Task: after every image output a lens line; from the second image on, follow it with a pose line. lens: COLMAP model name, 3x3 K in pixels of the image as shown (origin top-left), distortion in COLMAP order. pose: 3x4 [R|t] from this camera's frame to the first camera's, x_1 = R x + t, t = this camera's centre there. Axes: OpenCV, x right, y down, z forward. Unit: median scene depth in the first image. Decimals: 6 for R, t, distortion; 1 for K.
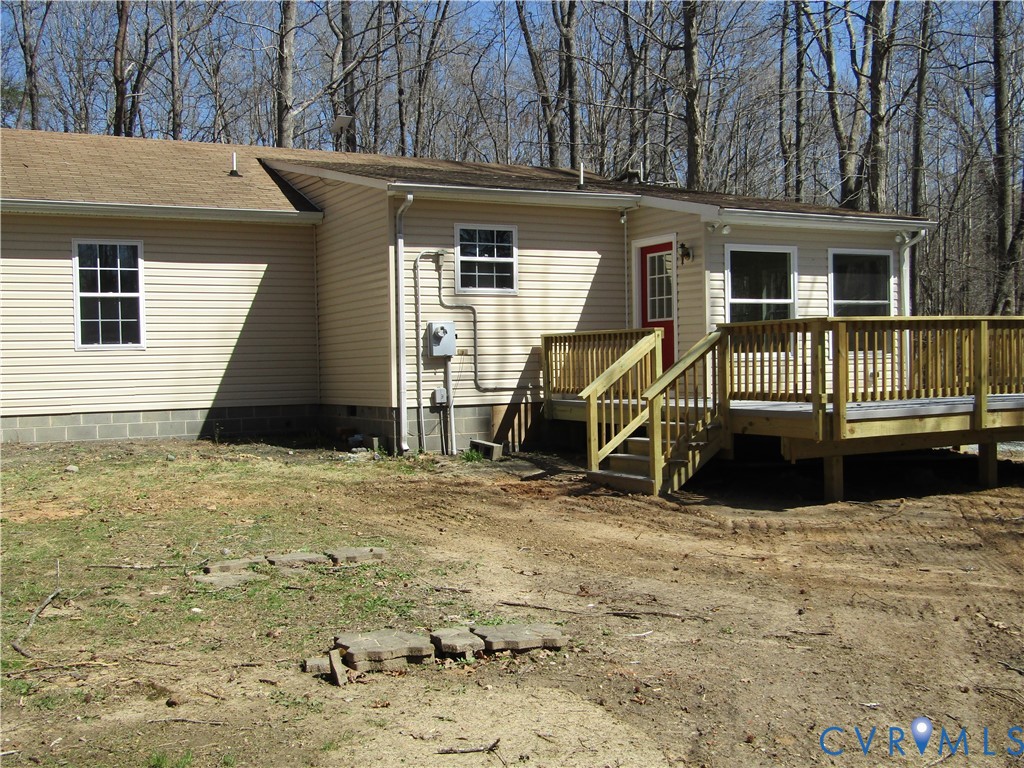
lens RADIAL K [[1127.1, 0, 508.5], [0, 1127.1, 381.1], [0, 0, 1]] dist [0.007308, 0.000000]
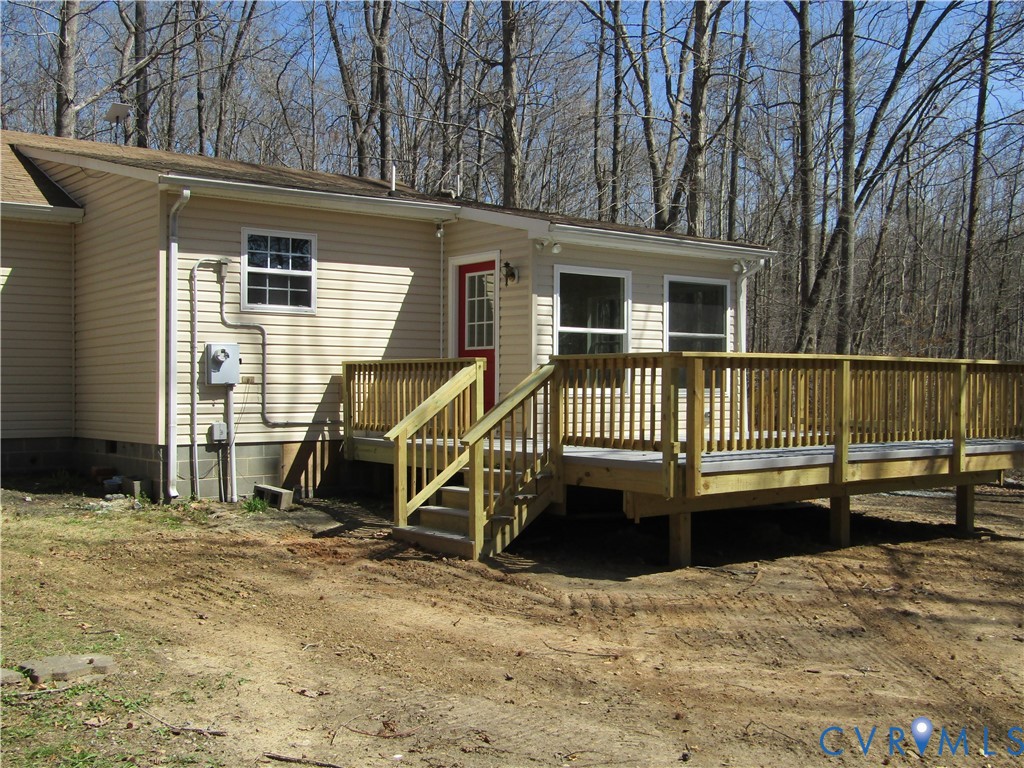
lens RADIAL K [[1127.1, 0, 502.8], [0, 1127.1, 385.9], [0, 0, 1]] dist [0.007308, 0.000000]
pose [[0.985837, 0.022543, 0.166185, 0.007256], [-0.019623, 0.999623, -0.019191, -0.008922], [-0.166555, 0.015658, 0.985908, 0.136600]]
